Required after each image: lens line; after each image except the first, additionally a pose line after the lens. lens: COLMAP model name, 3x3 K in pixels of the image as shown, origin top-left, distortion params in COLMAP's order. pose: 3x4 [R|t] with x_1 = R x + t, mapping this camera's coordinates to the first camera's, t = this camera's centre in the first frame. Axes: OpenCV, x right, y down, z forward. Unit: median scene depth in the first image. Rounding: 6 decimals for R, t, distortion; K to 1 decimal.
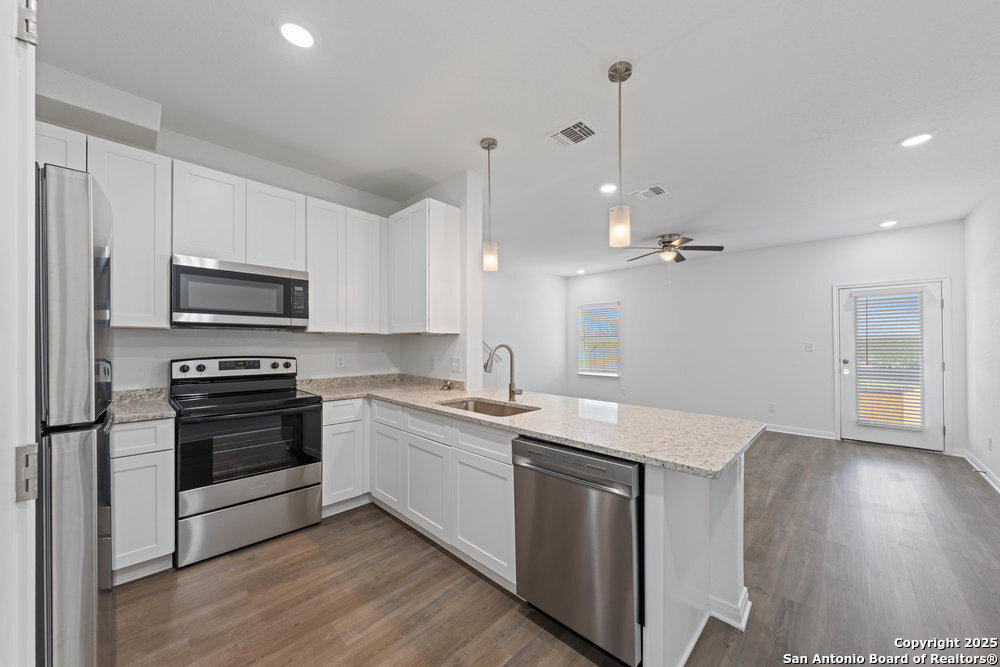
lens RADIAL K [[328.8, 0, 491.1], [0, 328.8, 338.3], [0, 0, 1]] dist [-0.000920, 0.000002]
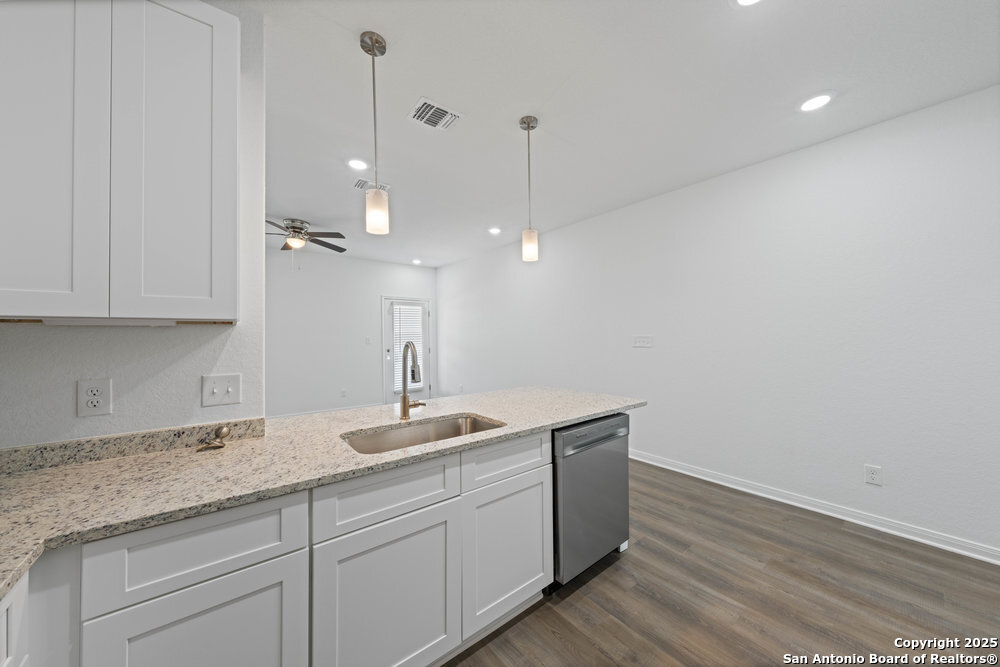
lens RADIAL K [[340.7, 0, 499.0], [0, 340.7, 327.6], [0, 0, 1]] dist [0.000733, 0.000052]
pose [[0.175062, 0.018682, 0.984380, -0.661533], [-0.002496, 0.999825, -0.018531, -0.002332], [-0.984554, 0.000787, 0.175078, 0.655648]]
